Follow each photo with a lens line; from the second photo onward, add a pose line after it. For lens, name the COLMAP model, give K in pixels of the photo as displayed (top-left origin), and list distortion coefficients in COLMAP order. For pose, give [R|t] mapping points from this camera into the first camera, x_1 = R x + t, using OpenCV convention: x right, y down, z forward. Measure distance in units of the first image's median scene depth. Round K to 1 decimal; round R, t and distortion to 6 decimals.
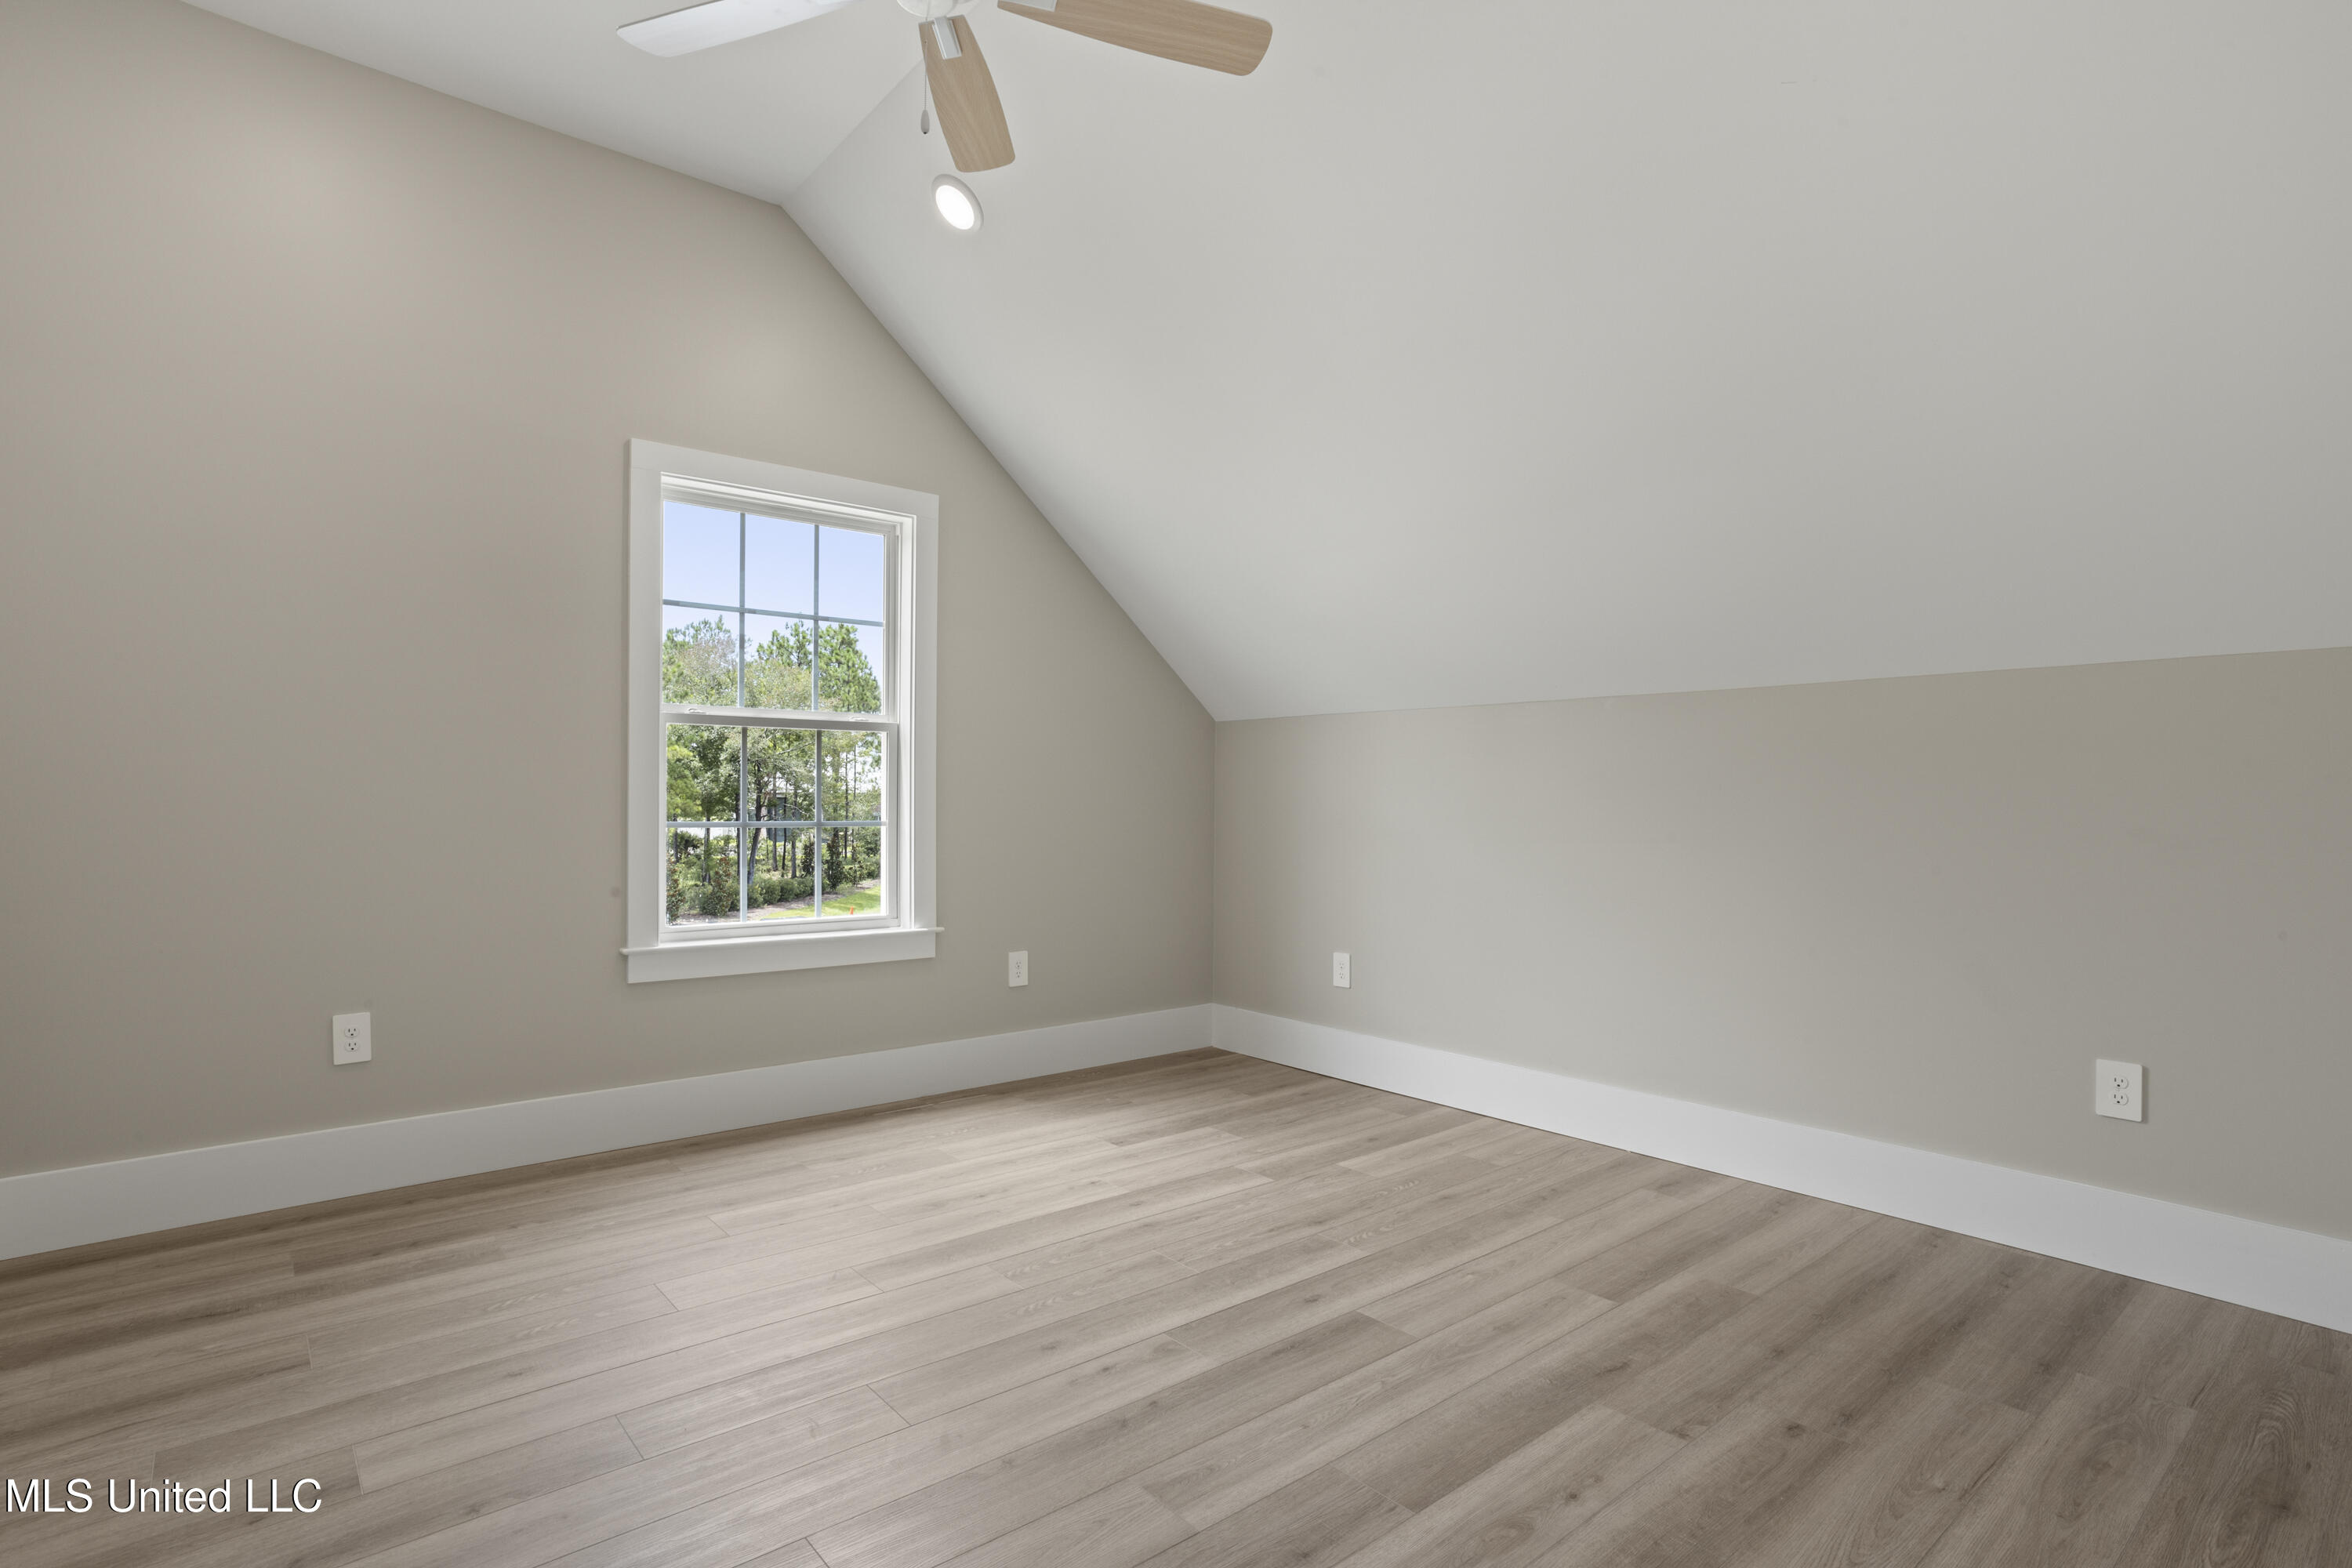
lens RADIAL K [[1133.5, 0, 1169.6], [0, 1133.5, 775.1], [0, 0, 1]] dist [-0.048932, 0.029206]
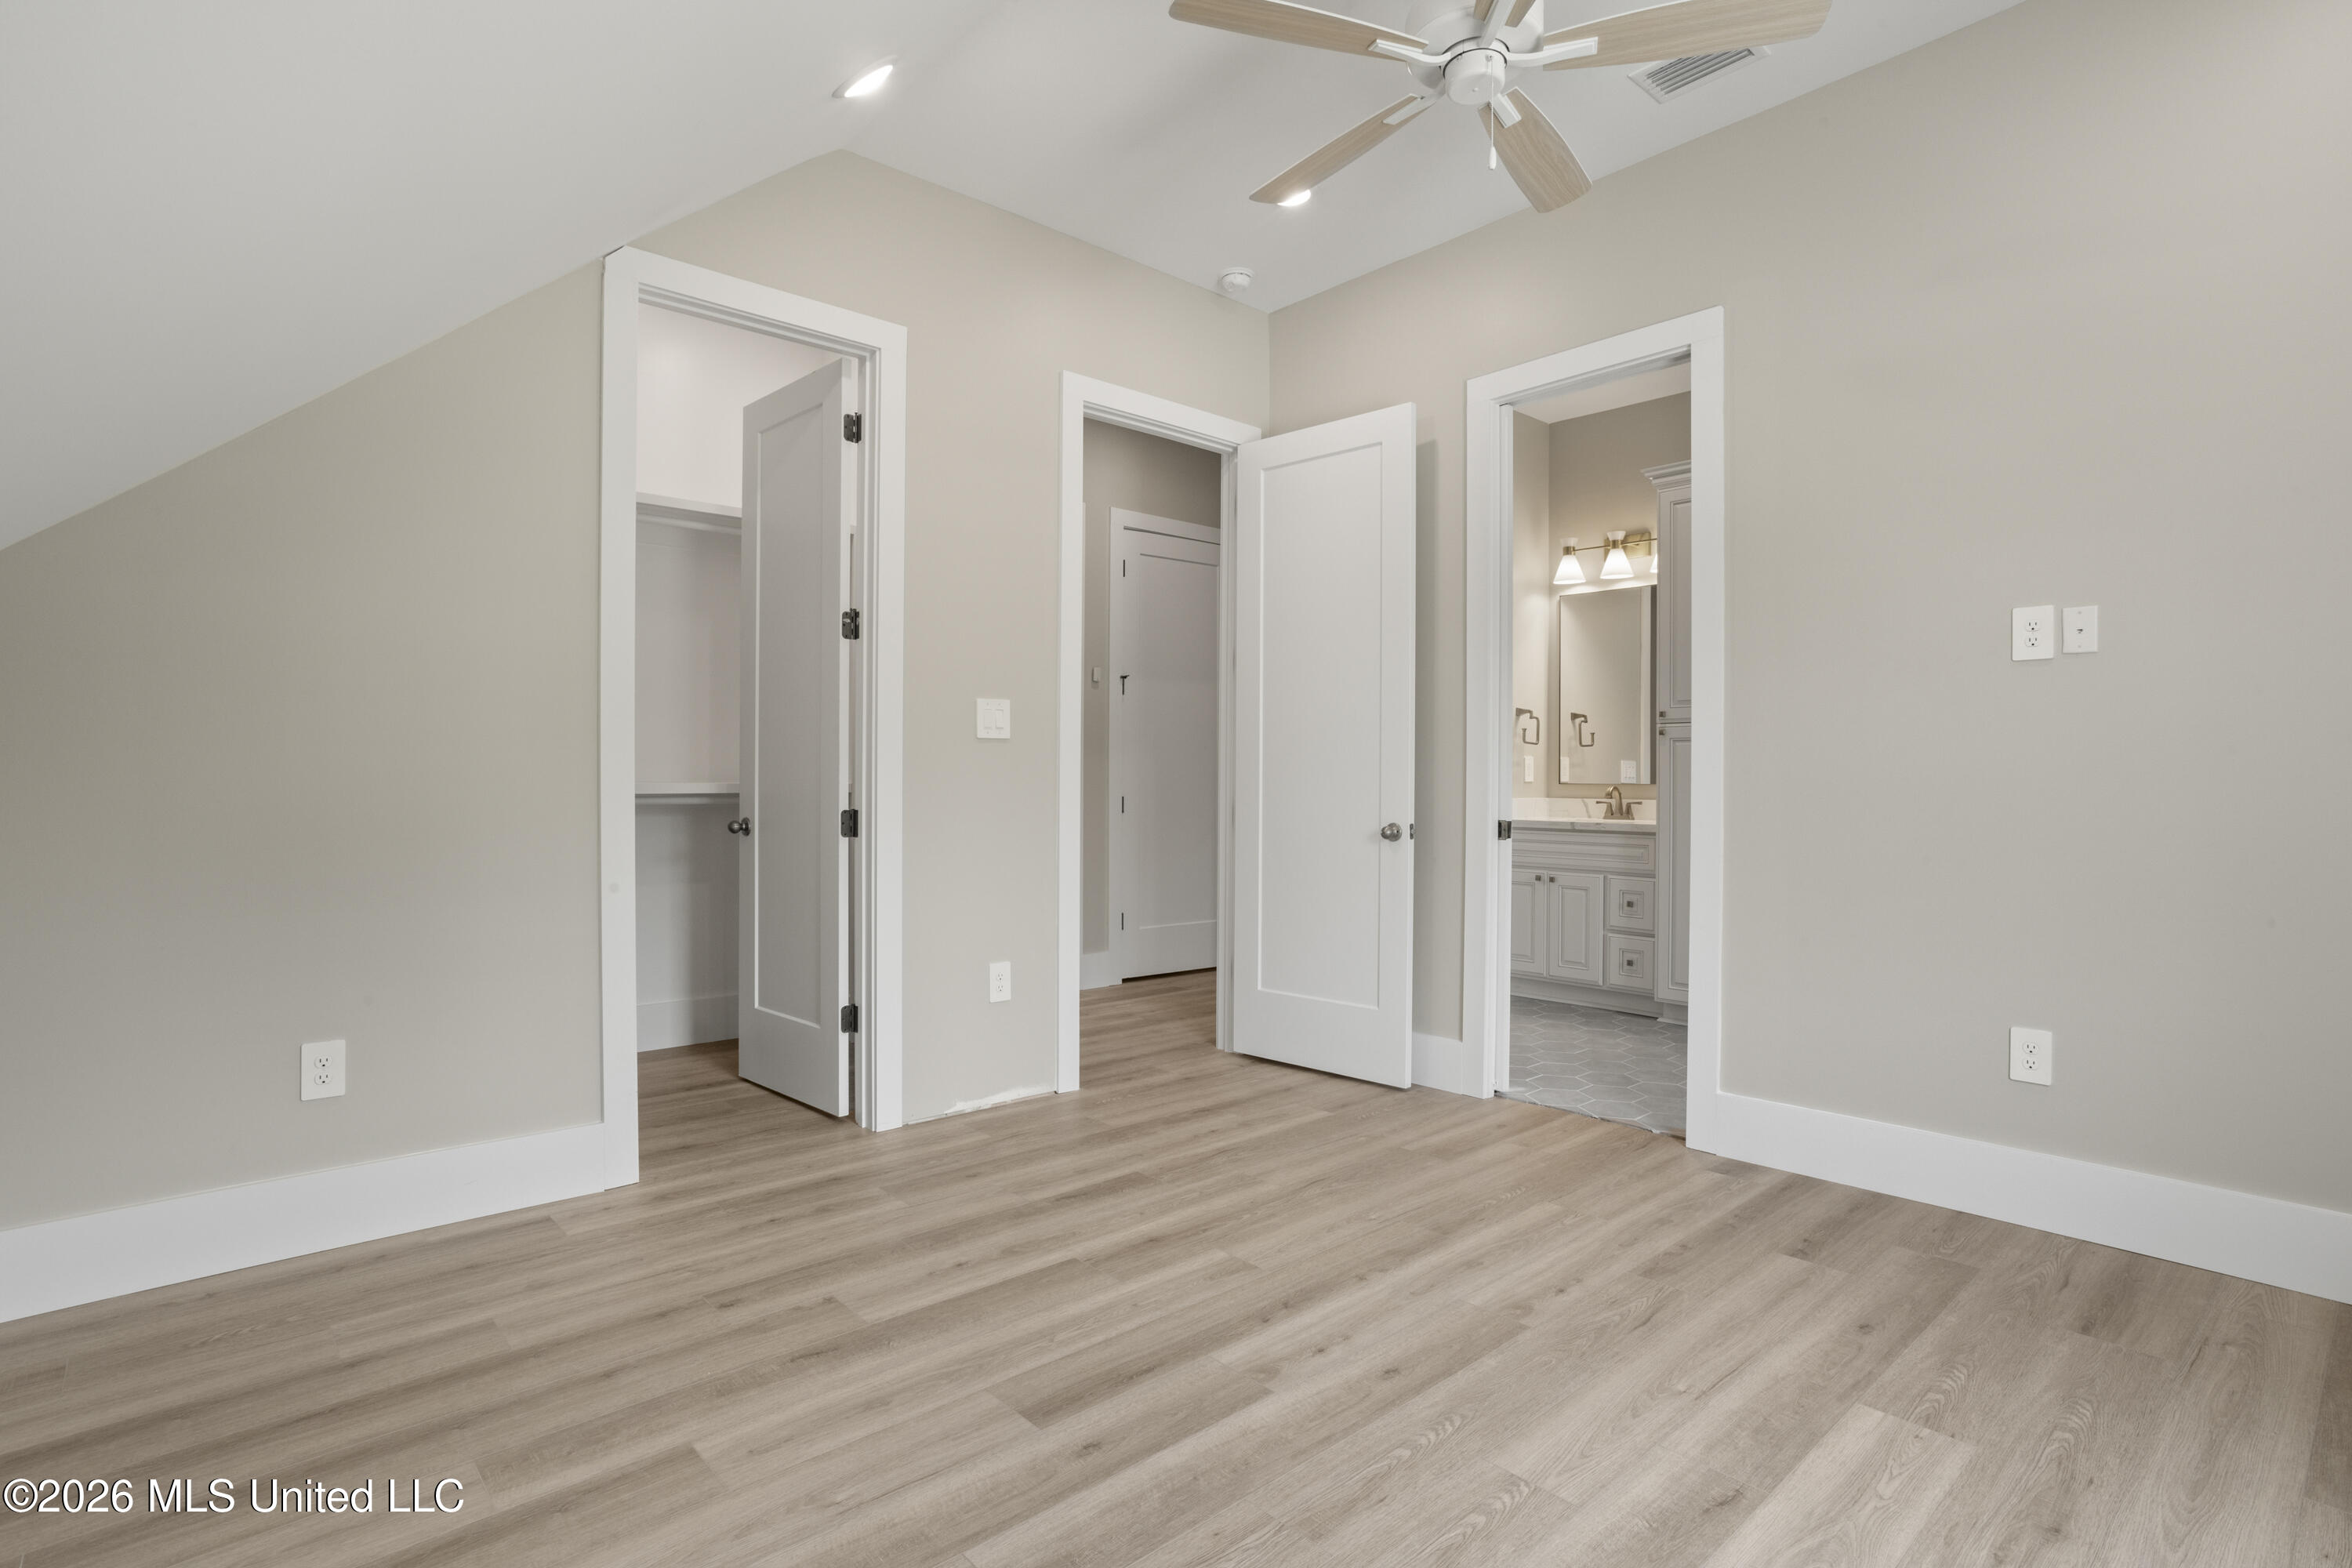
lens RADIAL K [[1133.5, 0, 1169.6], [0, 1133.5, 775.1], [0, 0, 1]] dist [-0.048932, 0.029206]
pose [[-0.999413, -0.007836, -0.033361, 0.118899], [-0.006803, 0.999497, -0.030970, 0.045696], [0.033587, -0.030725, -0.998963, 2.048733]]
